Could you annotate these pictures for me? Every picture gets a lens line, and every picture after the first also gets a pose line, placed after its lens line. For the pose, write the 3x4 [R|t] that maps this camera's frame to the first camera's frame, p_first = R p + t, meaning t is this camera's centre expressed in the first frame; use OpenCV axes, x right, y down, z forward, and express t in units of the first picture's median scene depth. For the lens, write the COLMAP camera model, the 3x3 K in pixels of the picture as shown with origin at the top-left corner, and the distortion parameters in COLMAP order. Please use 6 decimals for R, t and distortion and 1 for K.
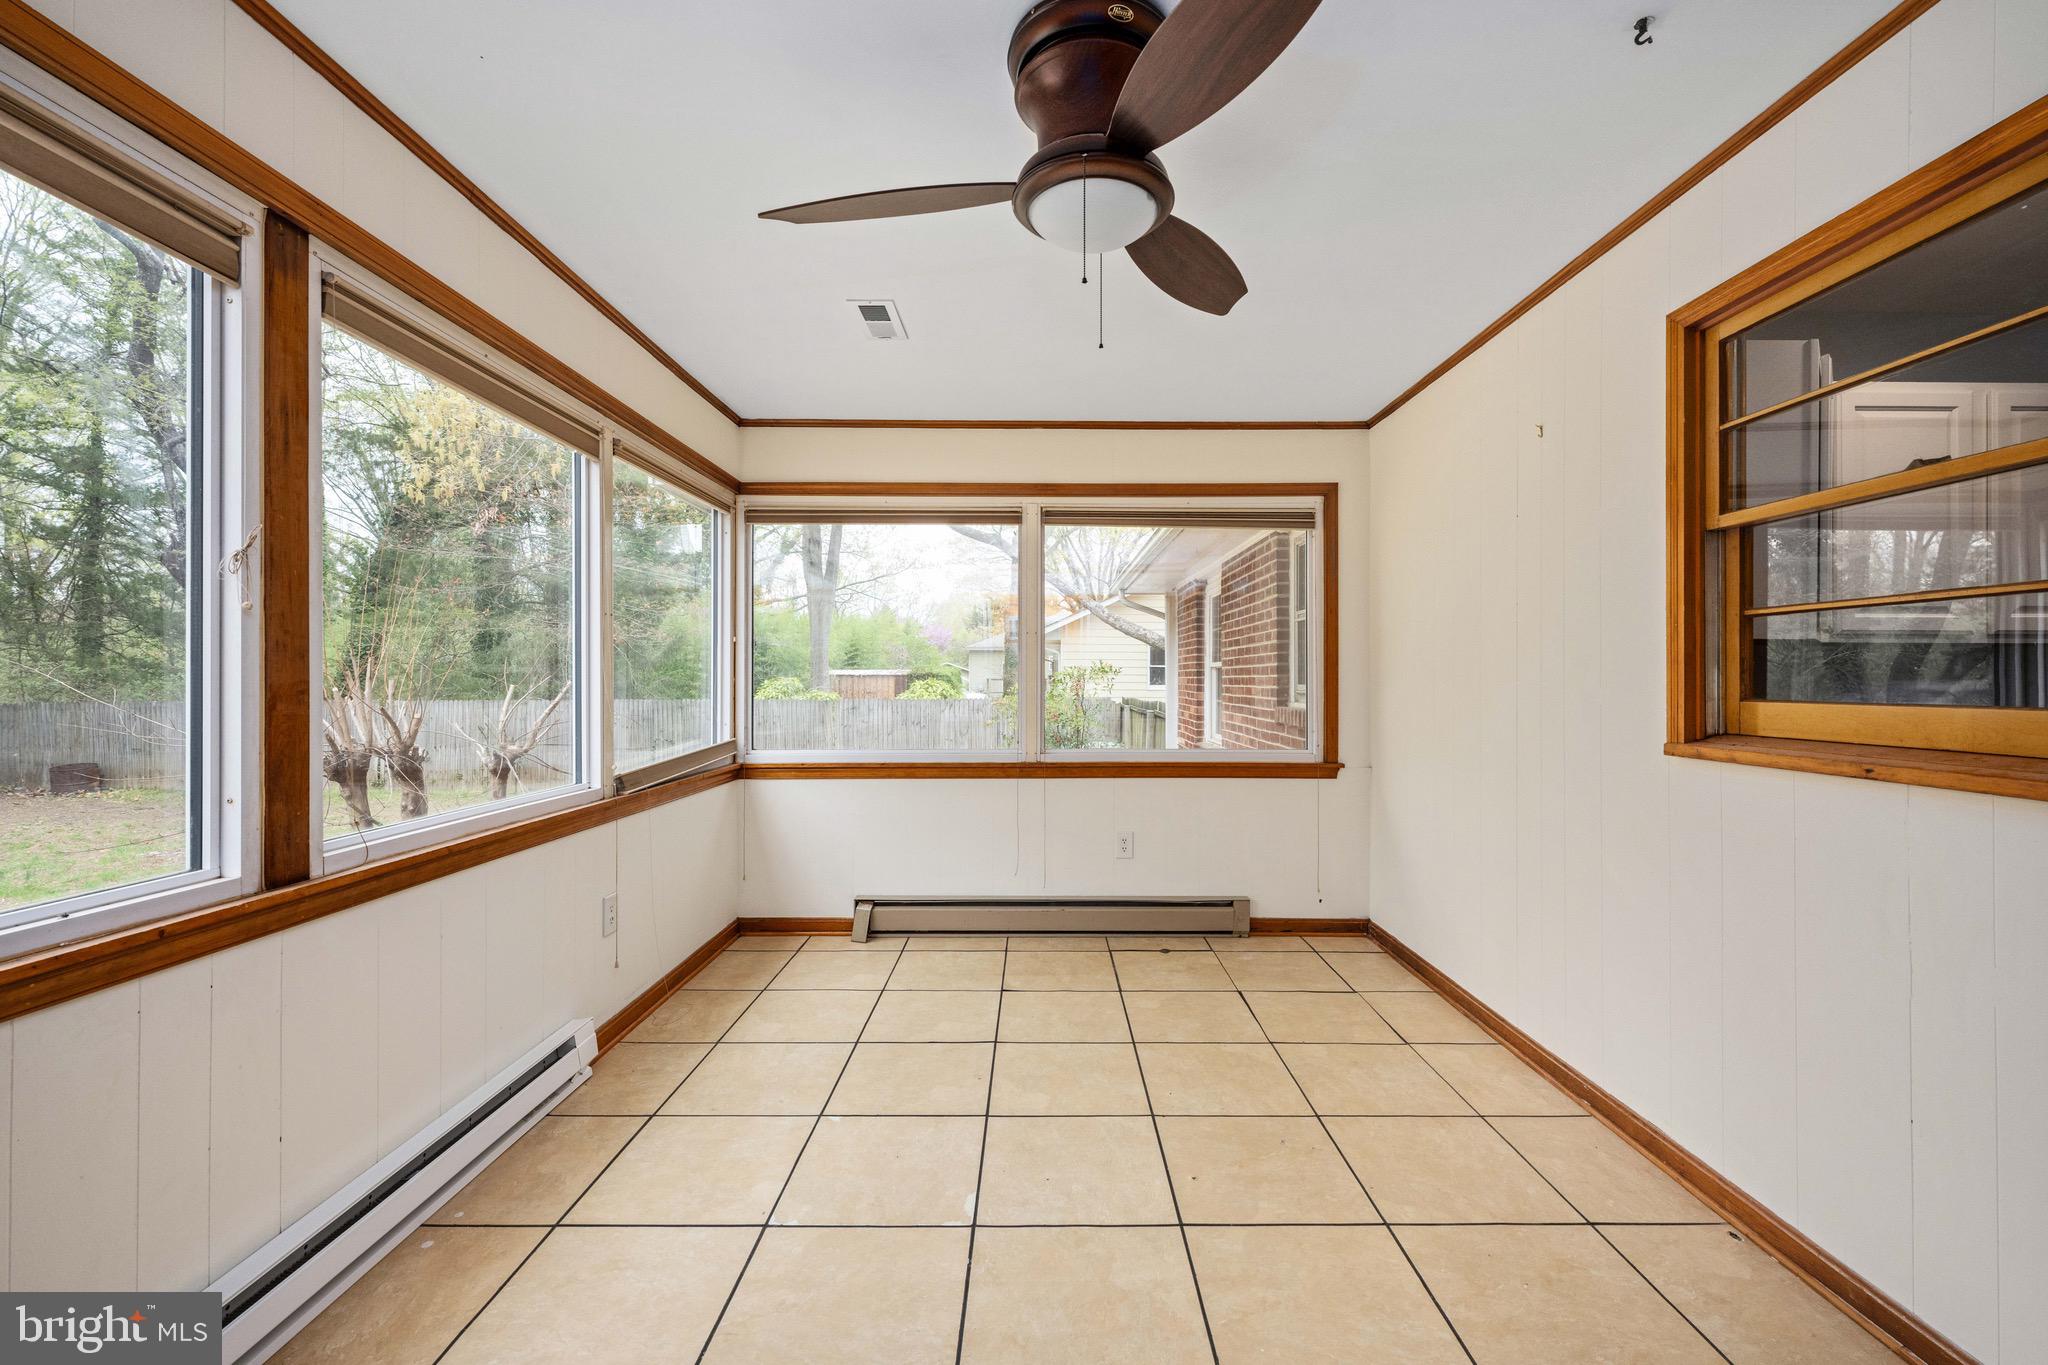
lens RADIAL K [[819.6, 0, 995.4], [0, 819.6, 683.7], [0, 0, 1]] dist [0.000848, -0.000023]
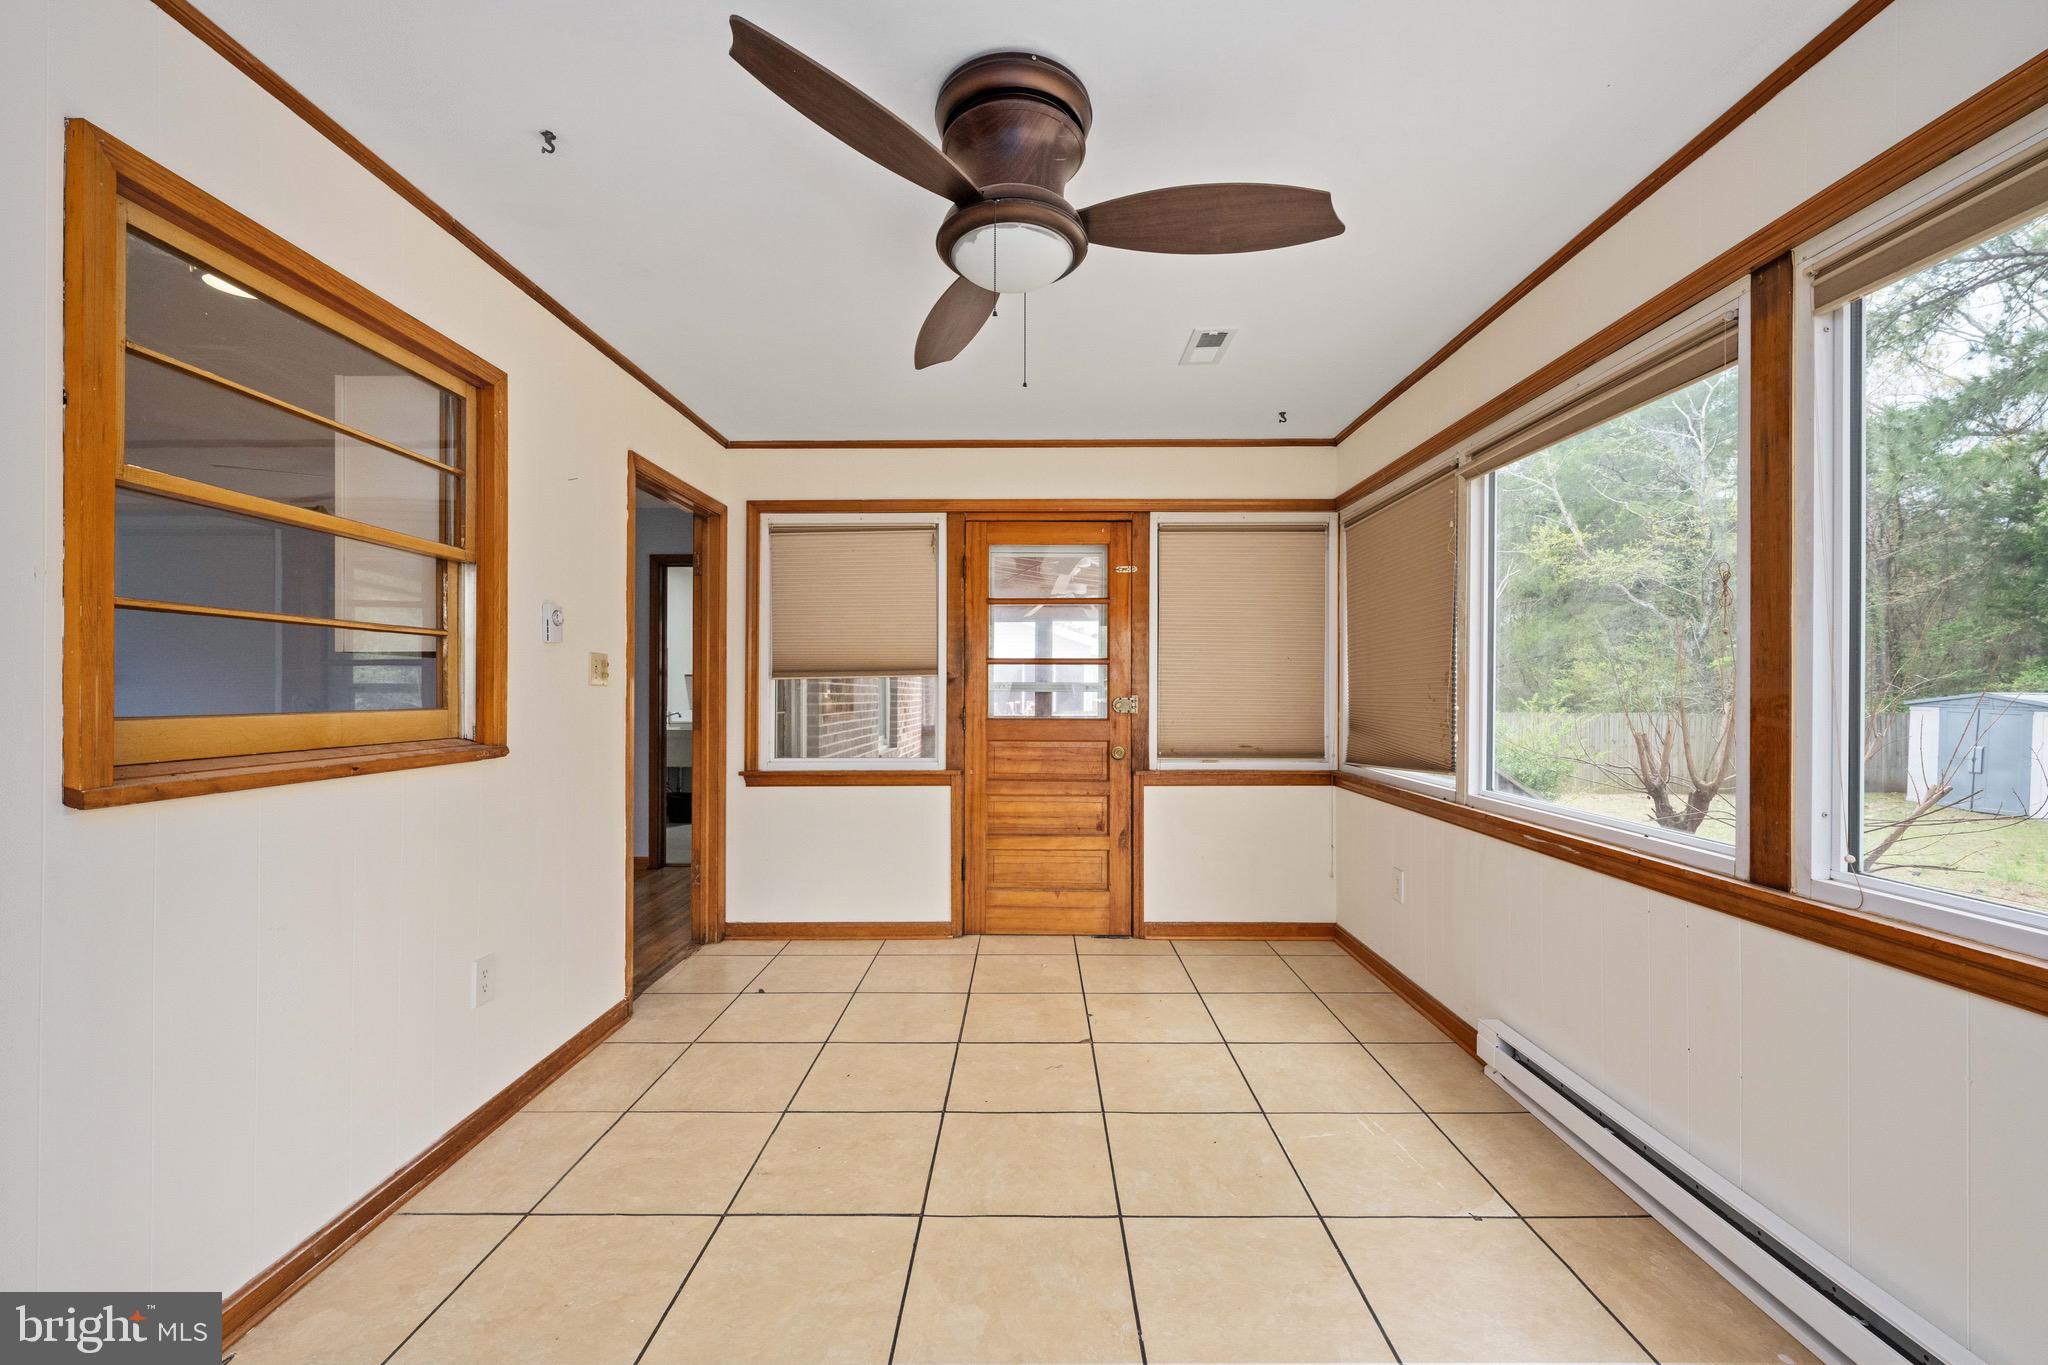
lens RADIAL K [[819.6, 0, 995.4], [0, 819.6, 683.7], [0, 0, 1]] dist [0.000848, -0.000023]
pose [[-0.999960, -0.002703, 0.008551, 0.131620], [-0.002761, 0.999973, -0.006809, -0.008246], [-0.008532, -0.006833, -0.999940, 2.051028]]
